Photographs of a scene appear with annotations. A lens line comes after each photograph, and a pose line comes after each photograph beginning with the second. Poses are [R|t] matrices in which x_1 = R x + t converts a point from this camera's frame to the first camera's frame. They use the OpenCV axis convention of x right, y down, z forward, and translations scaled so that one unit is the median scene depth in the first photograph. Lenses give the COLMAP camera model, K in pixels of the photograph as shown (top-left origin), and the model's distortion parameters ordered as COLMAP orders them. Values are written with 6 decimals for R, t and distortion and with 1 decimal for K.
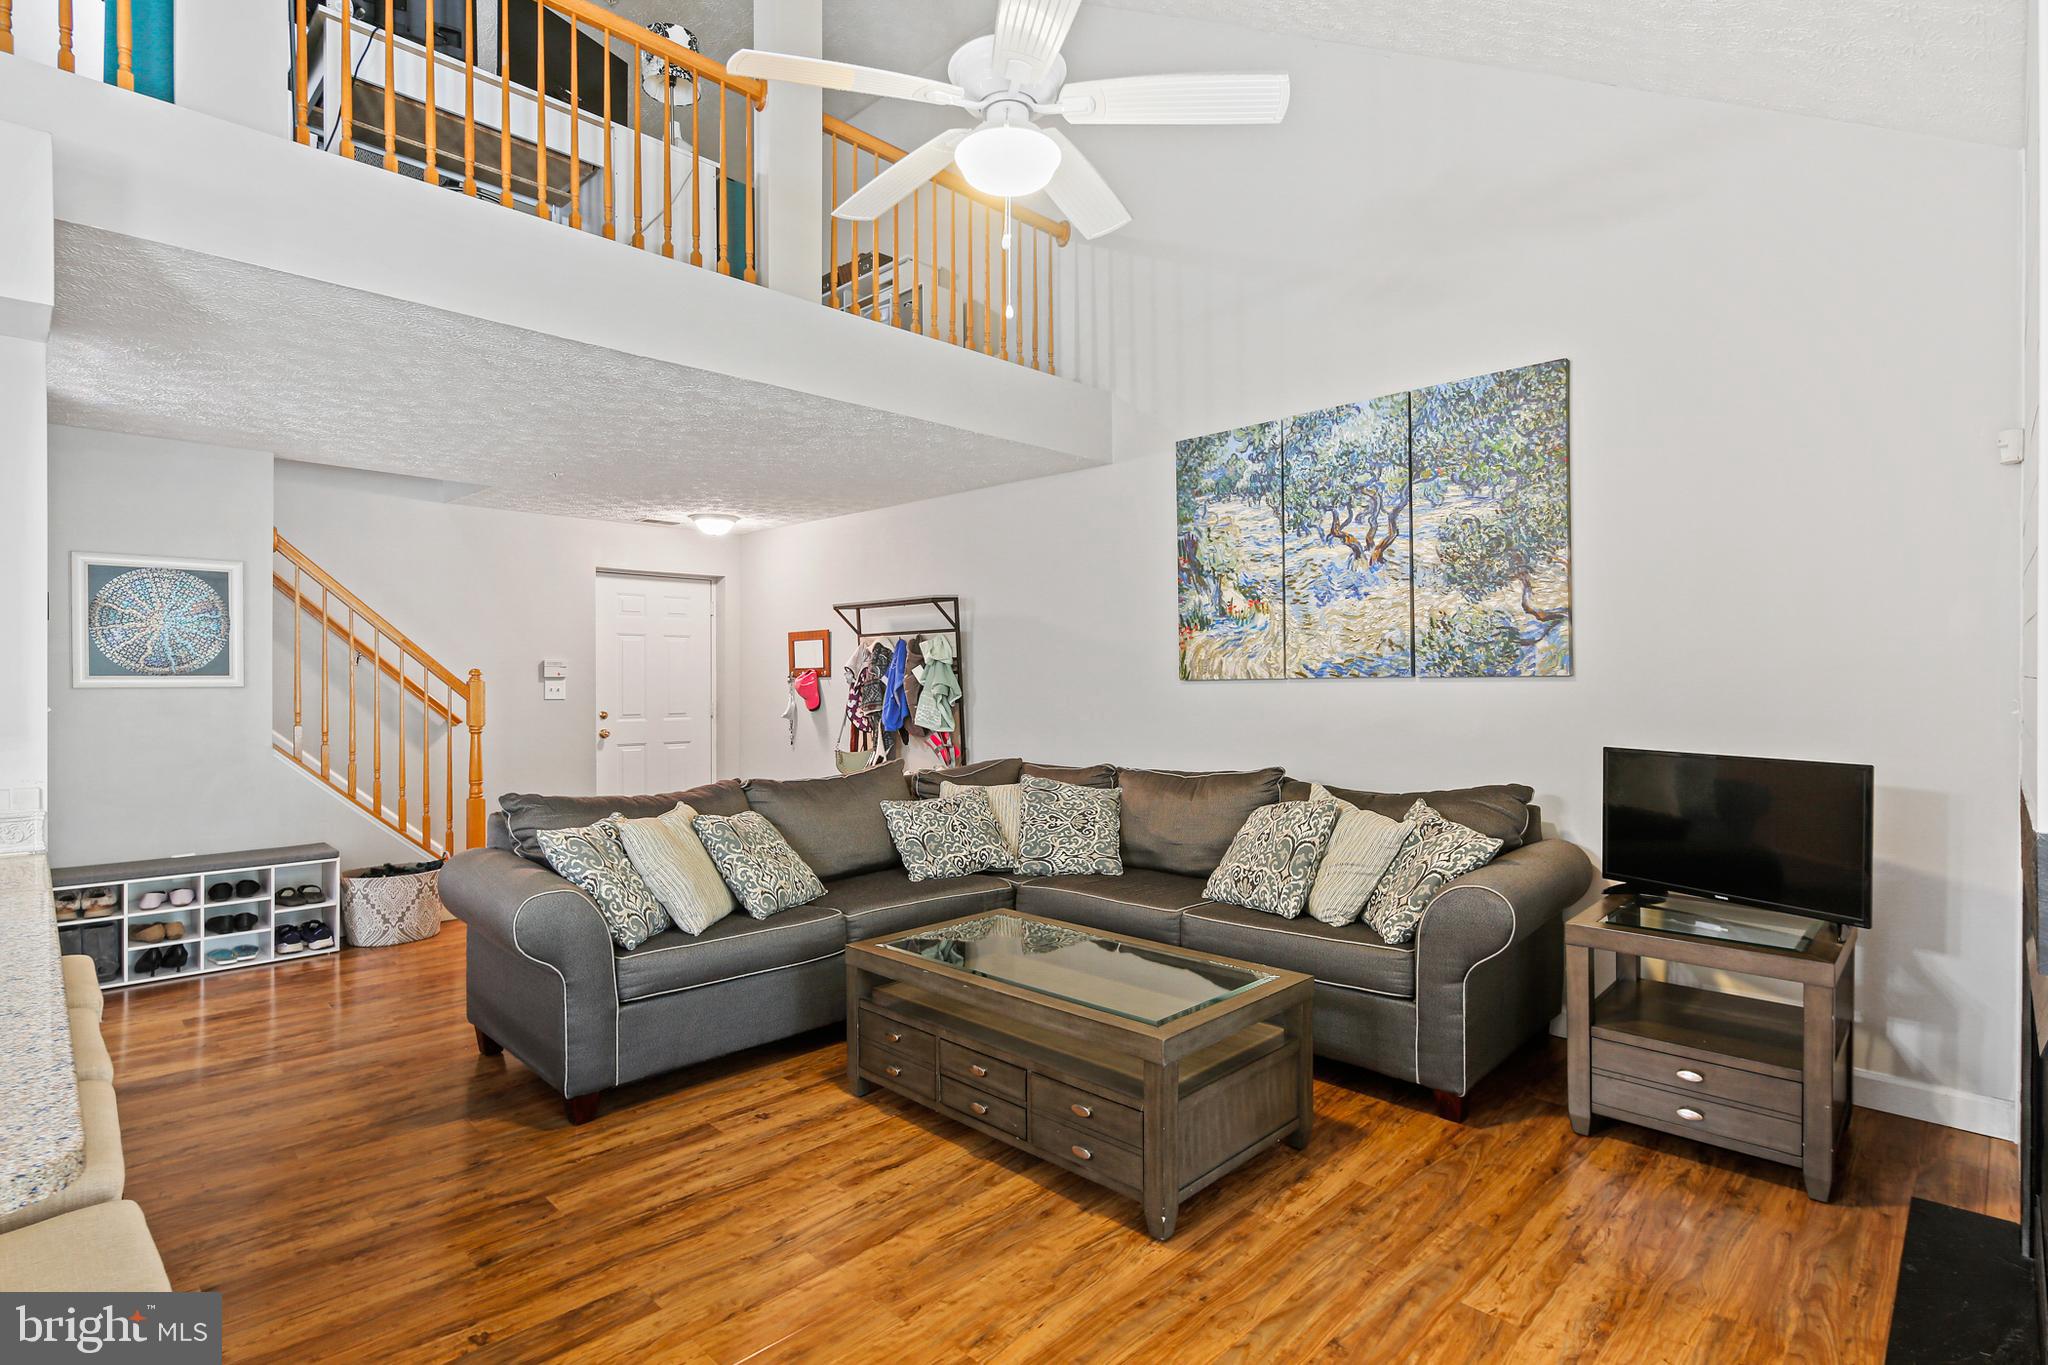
lens RADIAL K [[1002.5, 0, 1023.4], [0, 1002.5, 678.6], [0, 0, 1]] dist [0.001388, 0.000594]
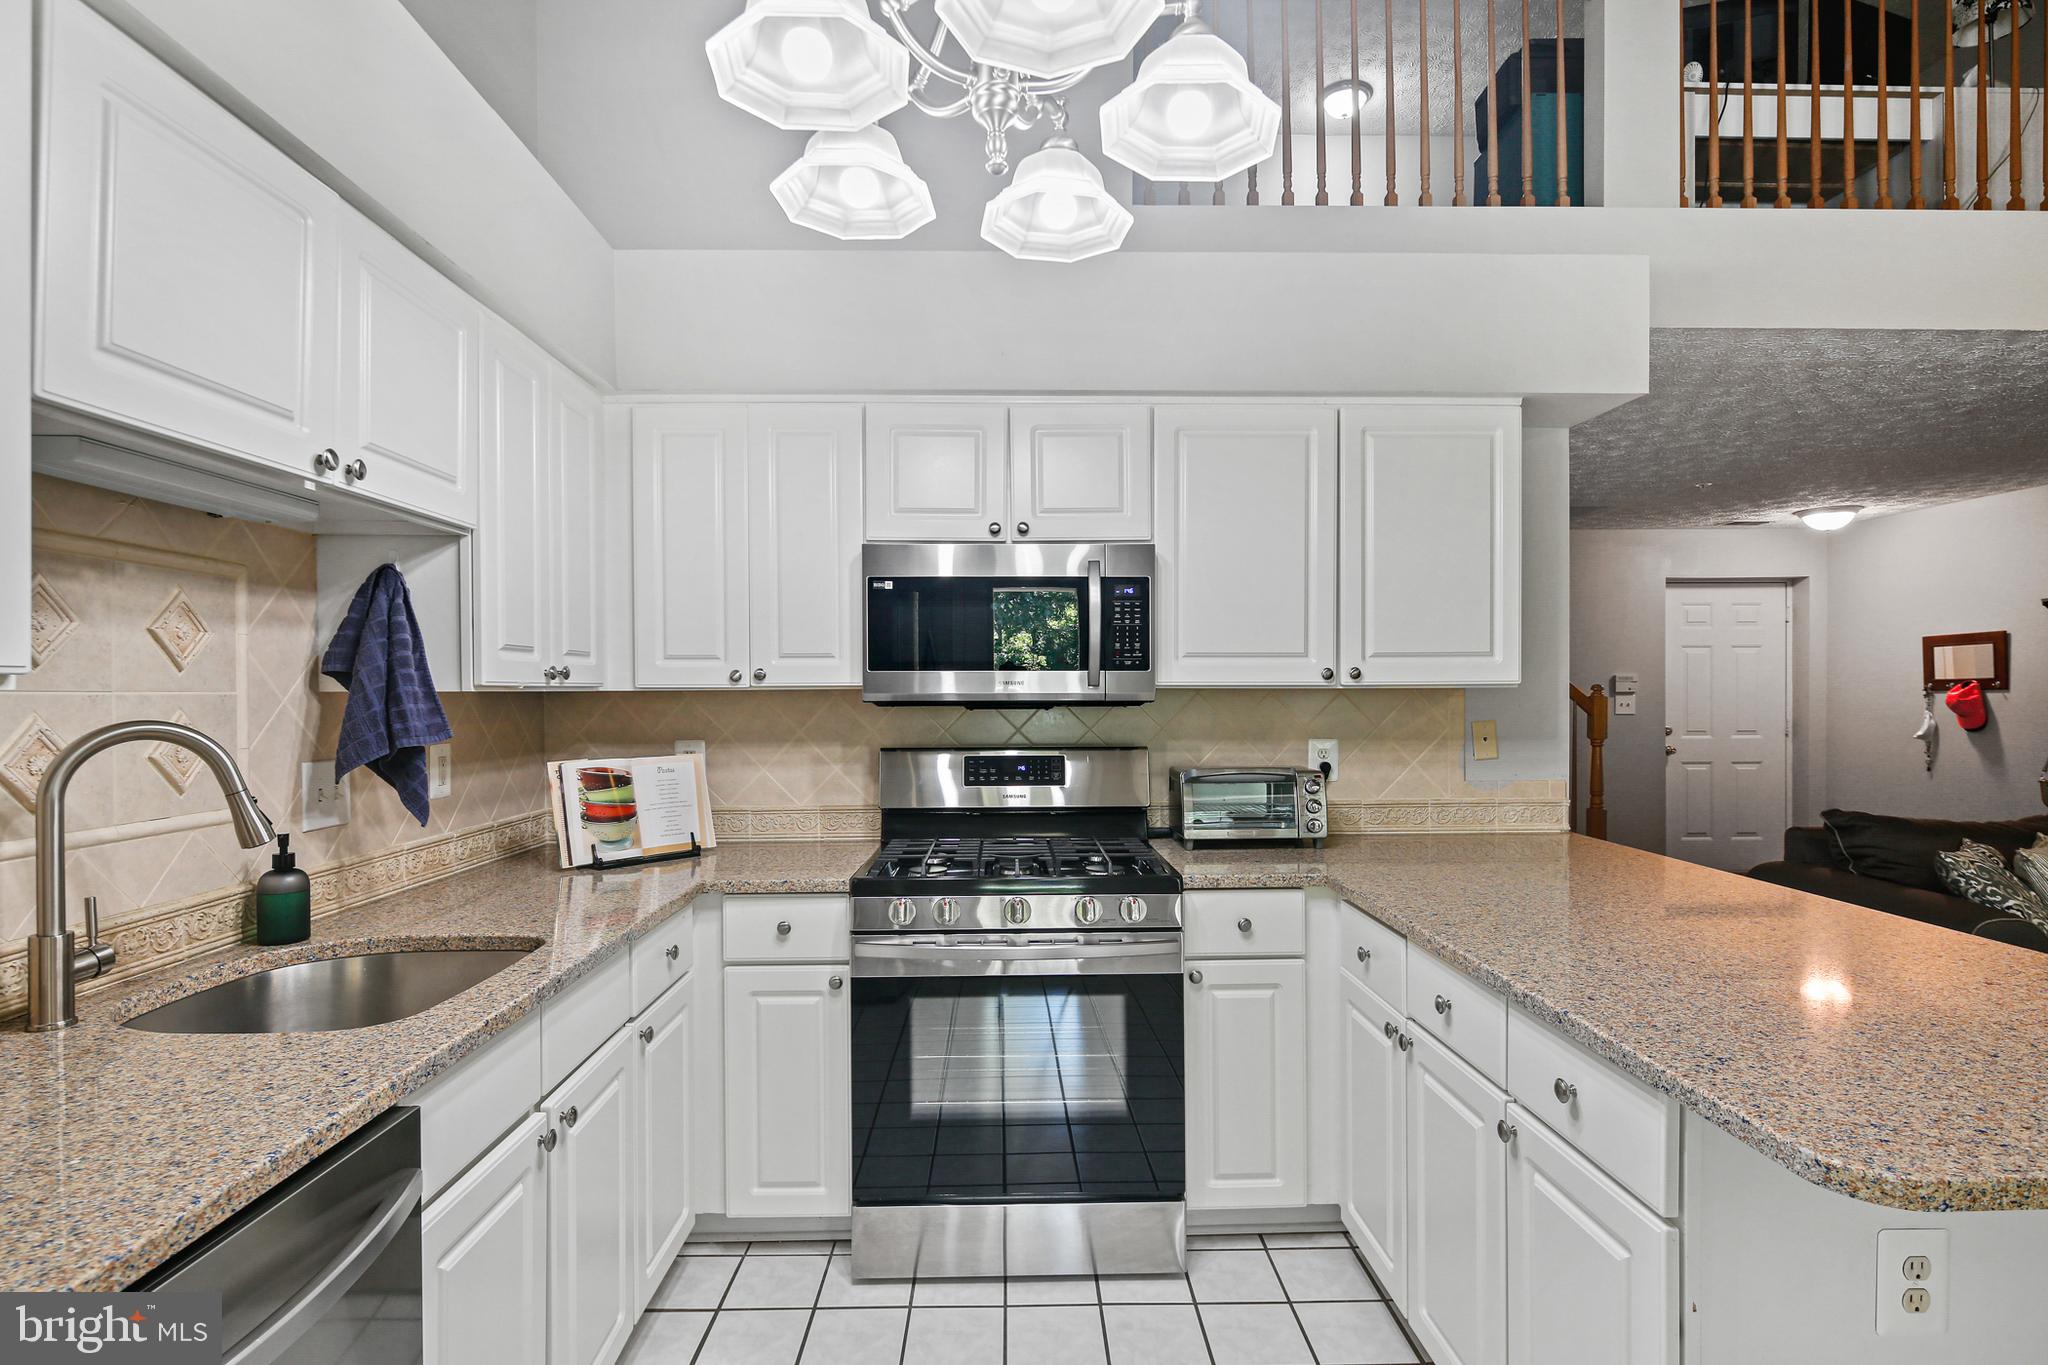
lens RADIAL K [[1002.5, 0, 1023.5], [0, 1002.5, 696.2], [0, 0, 1]] dist [0.001388, 0.000594]
pose [[0.722886, -0.002254, -0.690964, -0.378150], [0.003797, 0.999993, 0.000710, 0.000167], [0.690957, -0.003137, 0.722889, -0.243634]]
